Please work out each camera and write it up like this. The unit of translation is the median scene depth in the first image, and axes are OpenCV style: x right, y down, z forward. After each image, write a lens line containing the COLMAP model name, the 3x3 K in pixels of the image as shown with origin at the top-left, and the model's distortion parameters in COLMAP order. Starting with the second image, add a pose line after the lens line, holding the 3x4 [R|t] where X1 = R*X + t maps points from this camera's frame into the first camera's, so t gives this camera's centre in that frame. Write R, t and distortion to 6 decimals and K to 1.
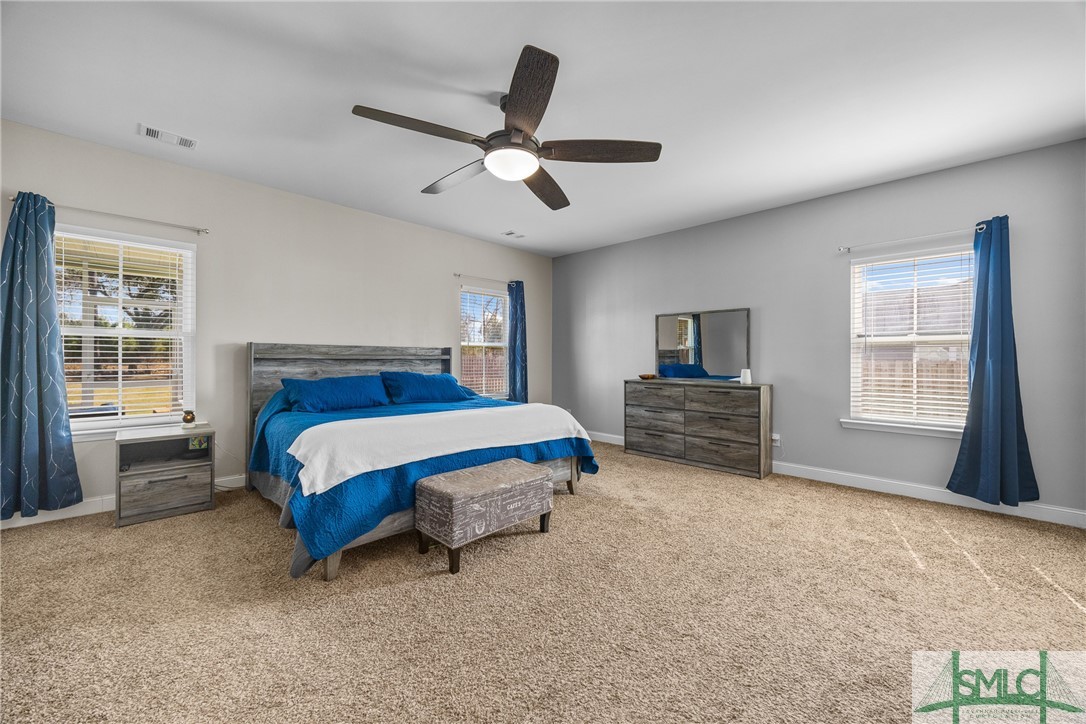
lens RADIAL K [[421.0, 0, 537.3], [0, 421.0, 356.4], [0, 0, 1]] dist [0.000280, 0.000126]
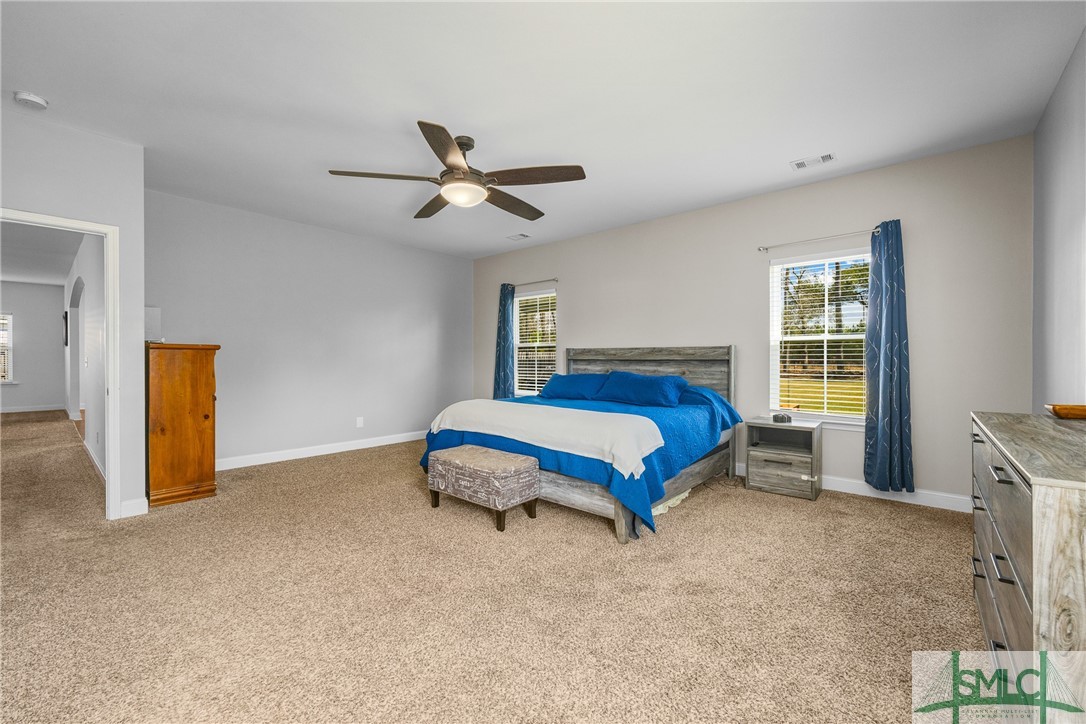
lens RADIAL K [[431.5, 0, 543.0], [0, 431.5, 362.0], [0, 0, 1]] dist [0.003938, 0.000095]
pose [[0.078501, 0.006072, -0.996896, 0.830958], [0.001371, 0.999980, 0.006199, 0.005496], [0.996913, -0.001853, 0.078492, 0.801013]]
